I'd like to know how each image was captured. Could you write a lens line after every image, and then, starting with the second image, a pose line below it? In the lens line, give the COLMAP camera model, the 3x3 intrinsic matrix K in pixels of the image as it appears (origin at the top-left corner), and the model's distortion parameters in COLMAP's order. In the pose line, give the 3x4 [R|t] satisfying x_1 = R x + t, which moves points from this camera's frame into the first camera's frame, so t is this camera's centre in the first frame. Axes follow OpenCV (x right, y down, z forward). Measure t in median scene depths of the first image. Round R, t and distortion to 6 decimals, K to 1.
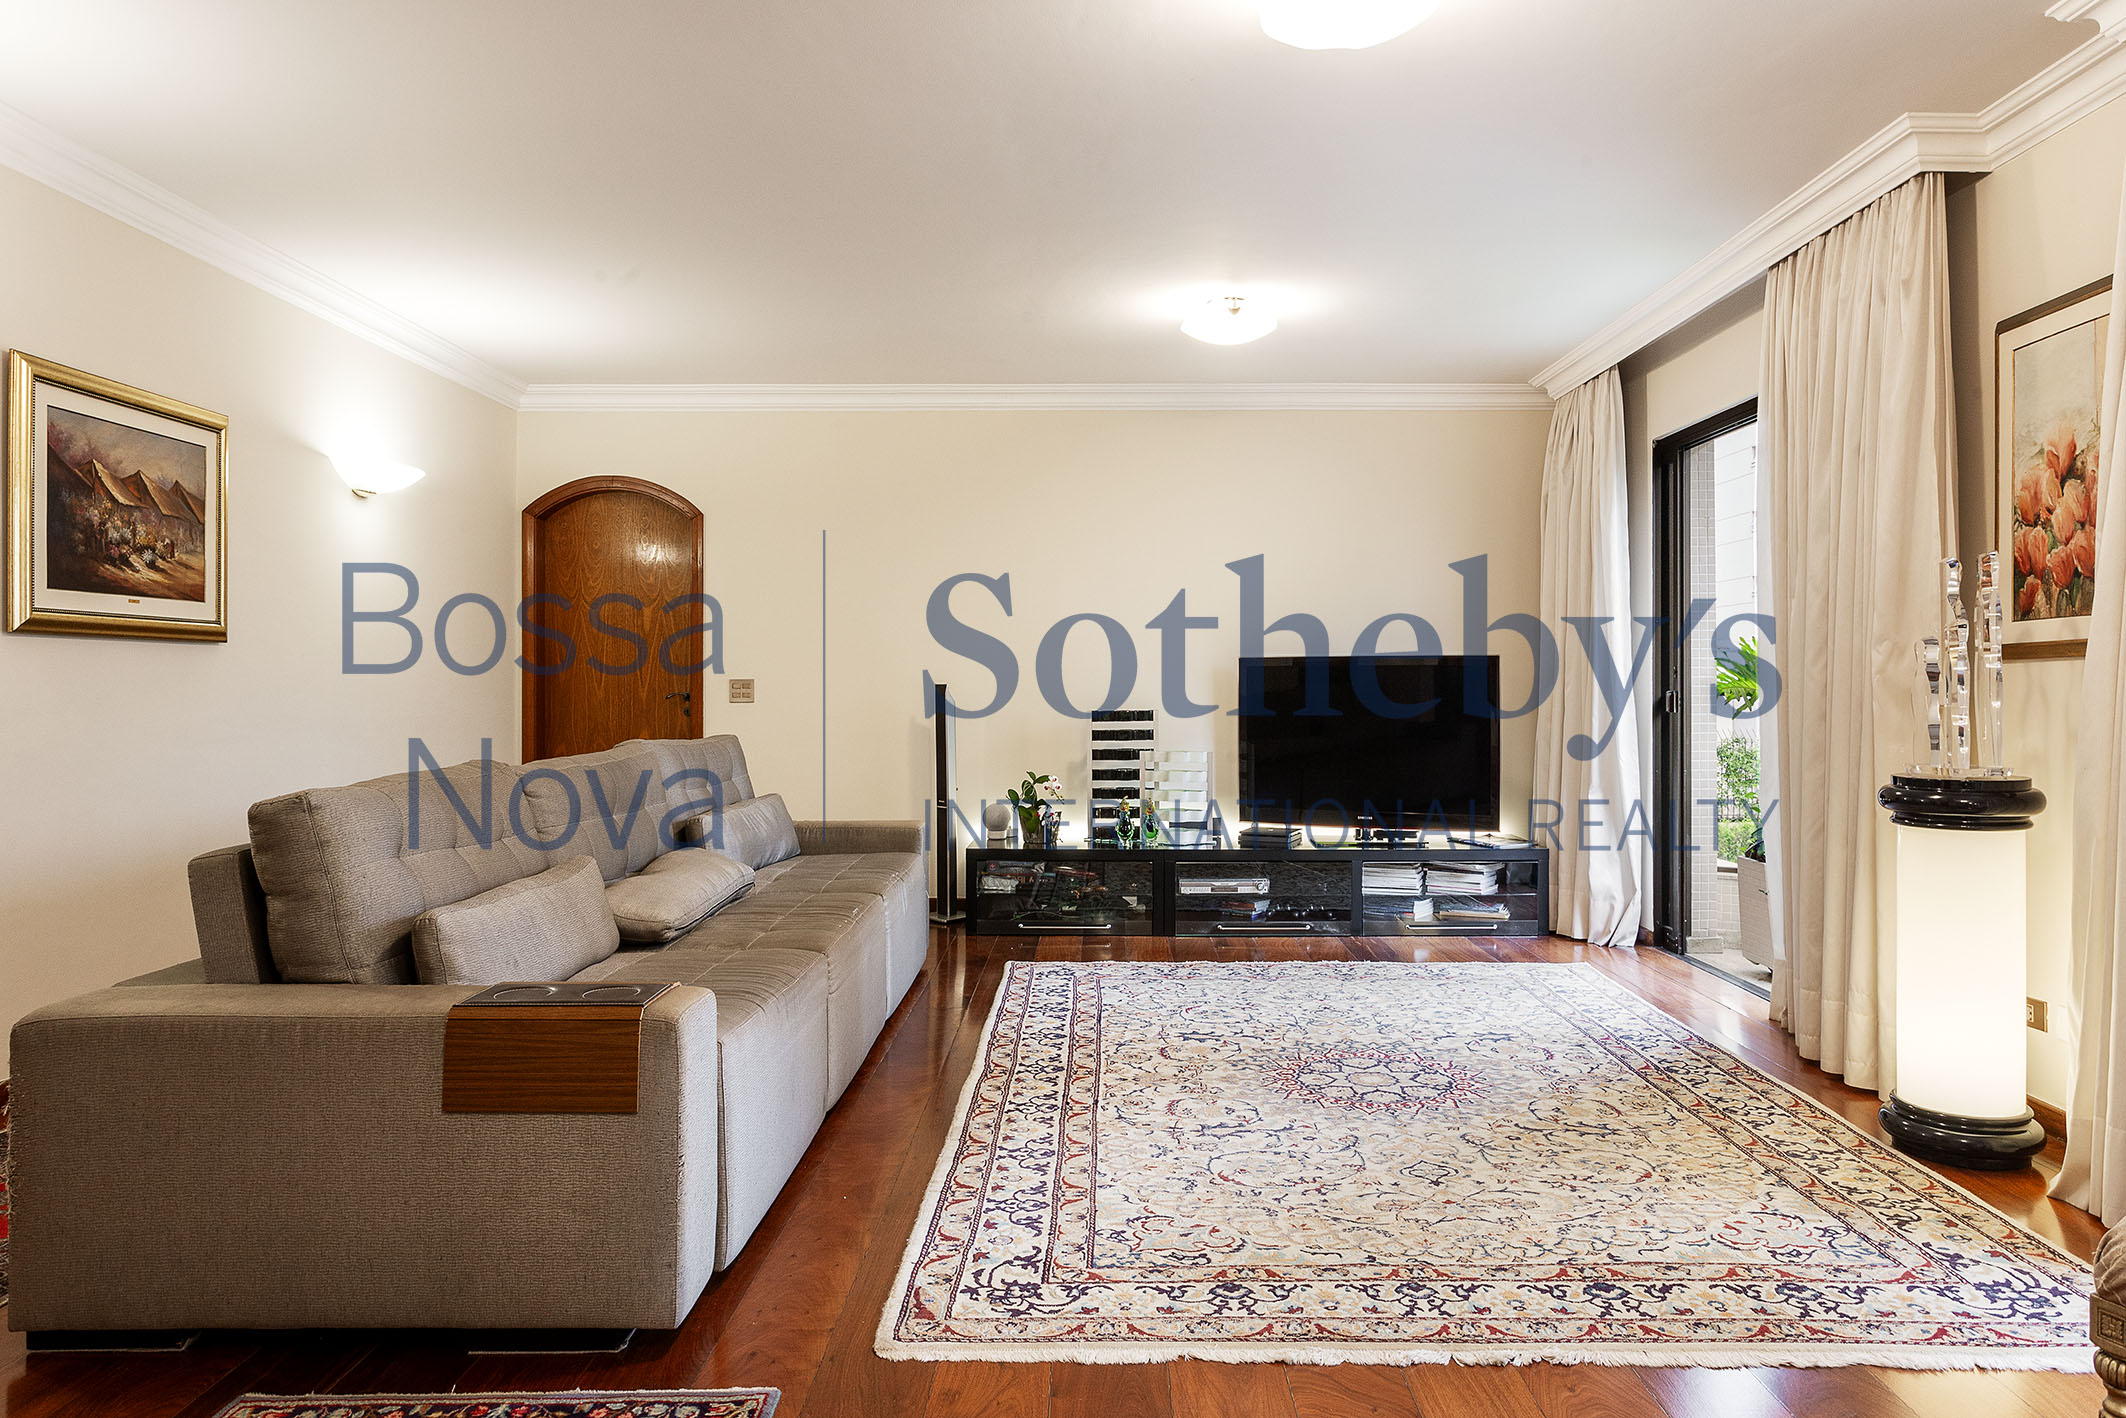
lens RADIAL K [[1407.3, 0, 1129.0], [0, 1407.3, 699.5], [0, 0, 1]] dist [0.007344, 0.002698]
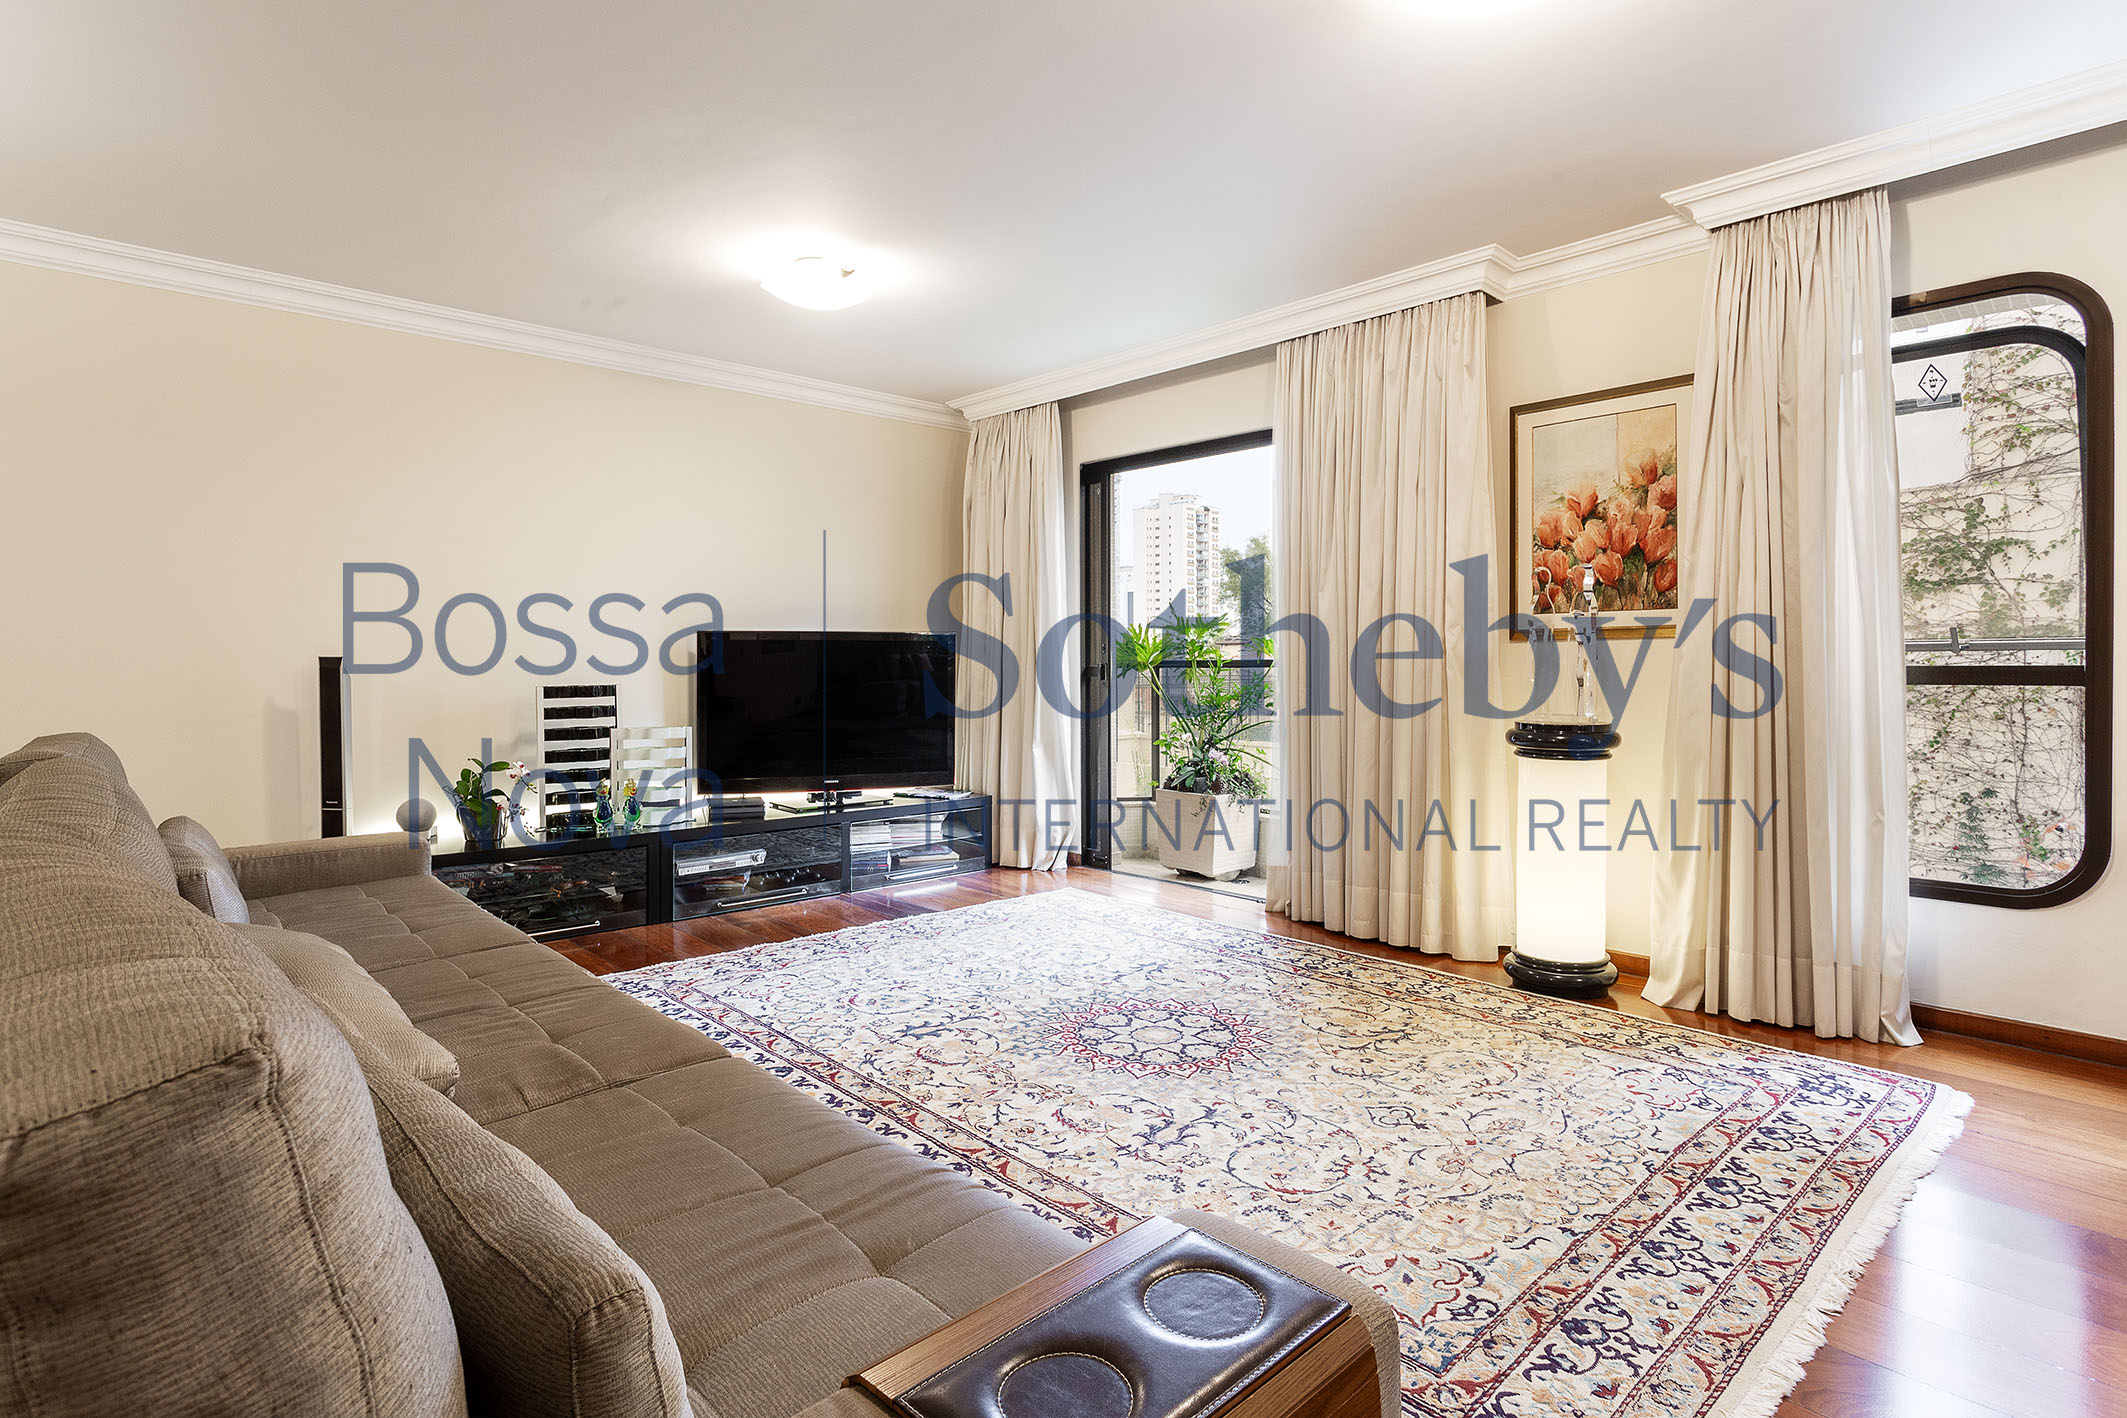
lens RADIAL K [[1040.1, 0, 1133.4], [0, 1040.1, 677.1], [0, 0, 1]] dist [-0.003537, 0.000349]
pose [[0.724162, -0.007957, 0.689584, -0.425918], [0.005267, 0.999968, 0.006006, 0.000949], [-0.689610, -0.000717, 0.724181, 0.528300]]
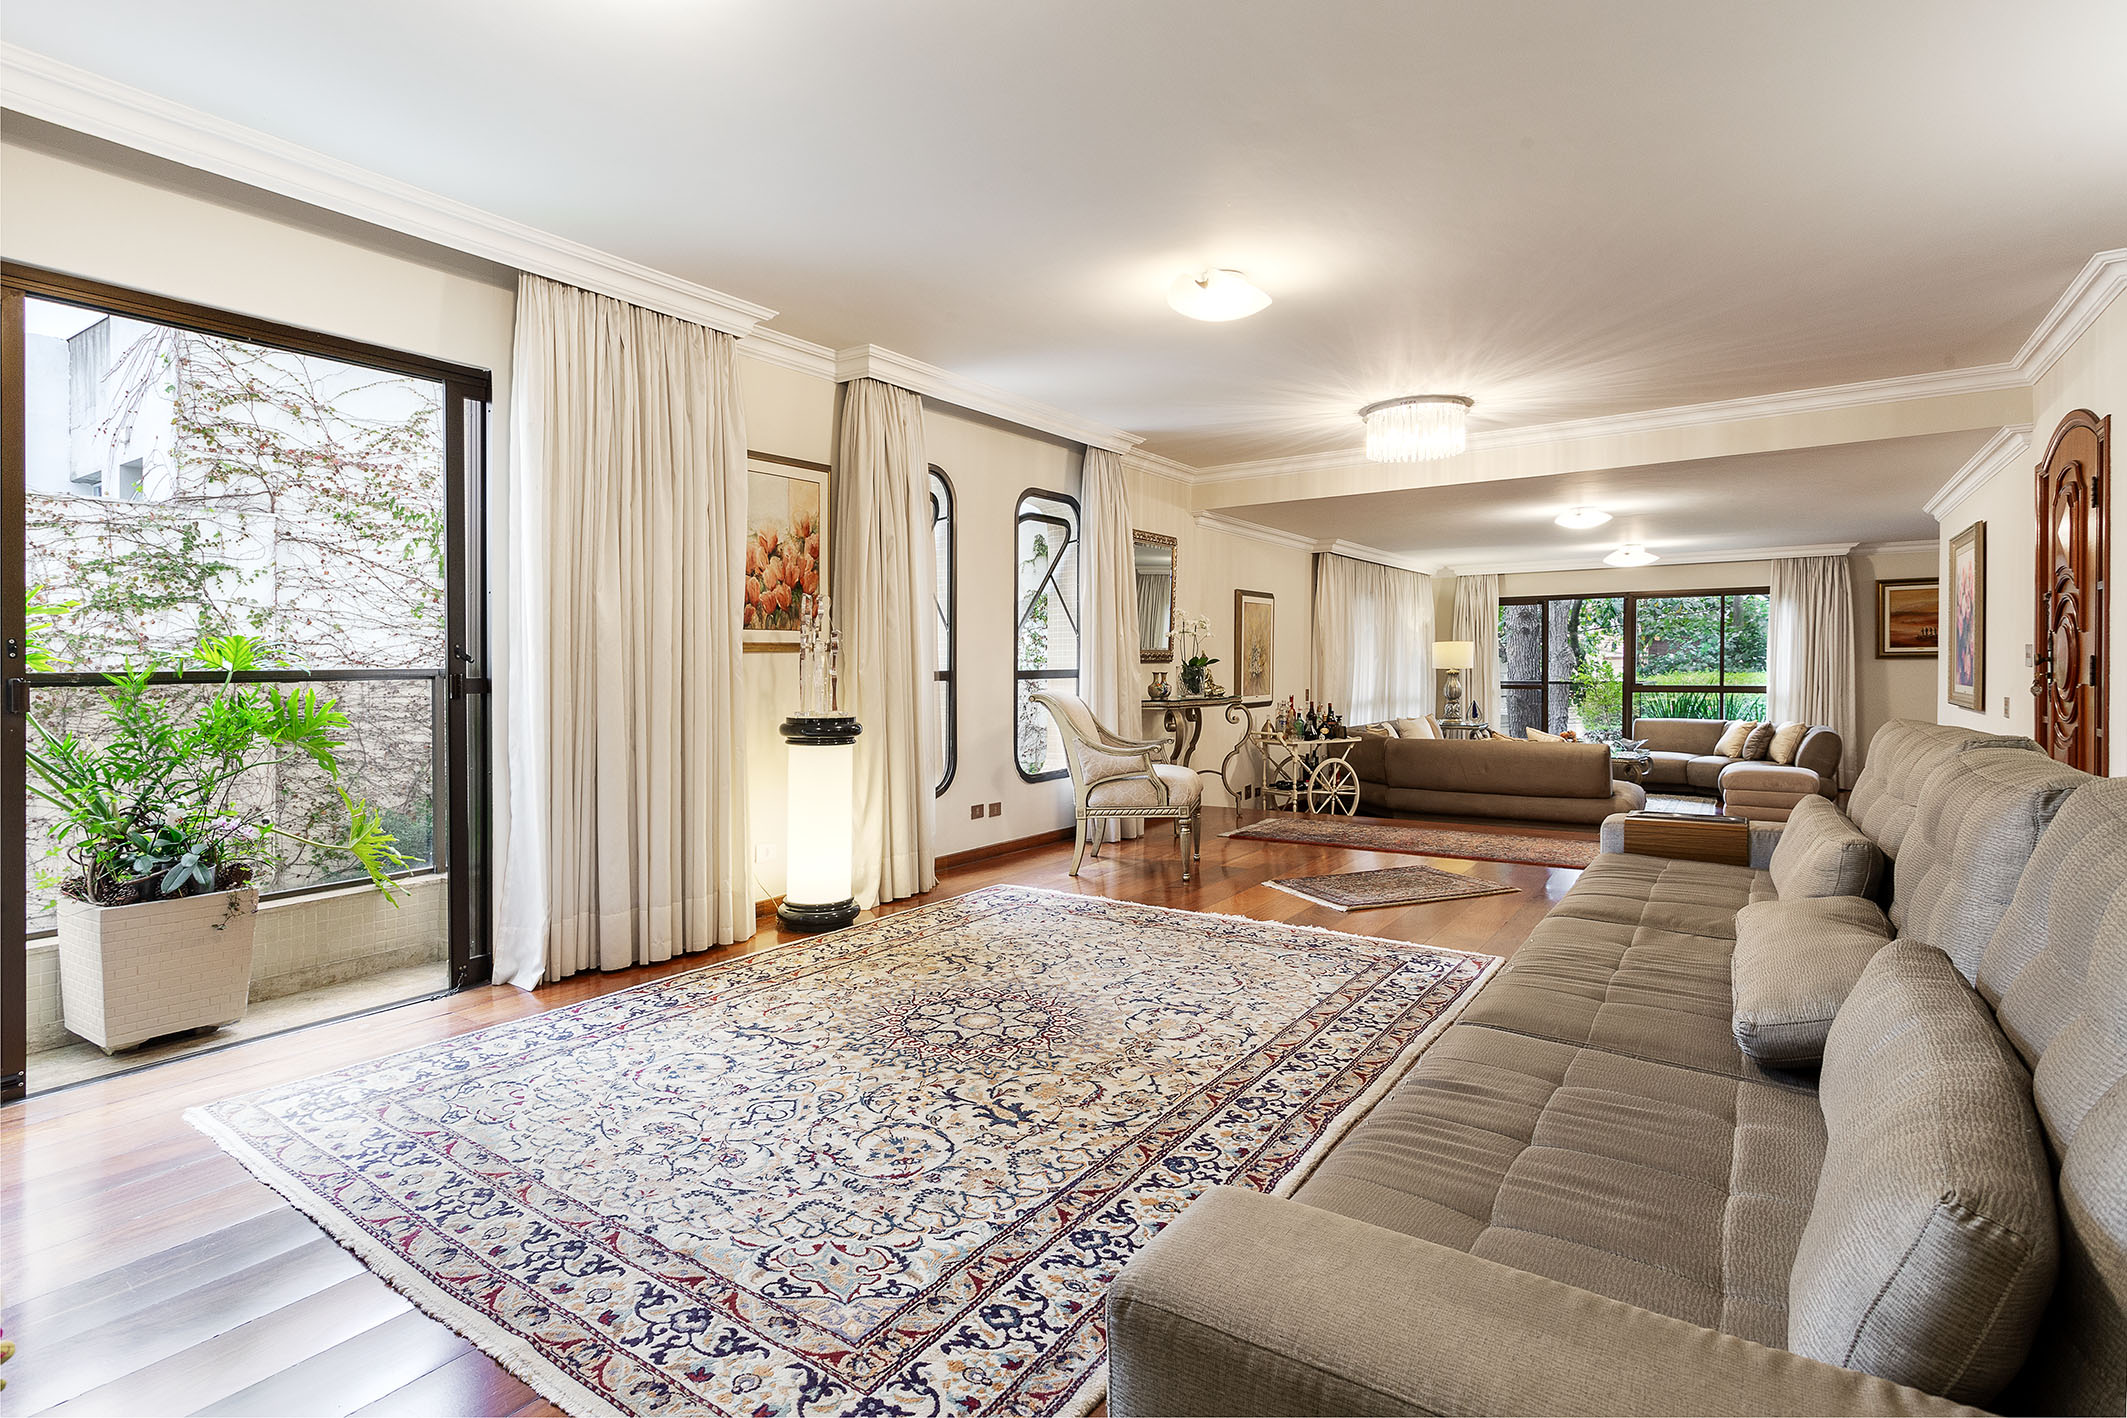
lens RADIAL K [[1097.7, 0, 883.2], [0, 1097.7, 703.8], [0, 0, 1]] dist [0.001538, -0.000287]
pose [[-0.752491, -0.009967, 0.658527, -0.384468], [0.015608, 0.999335, 0.032960, -0.006929], [-0.658418, 0.035080, -0.751835, 1.949150]]
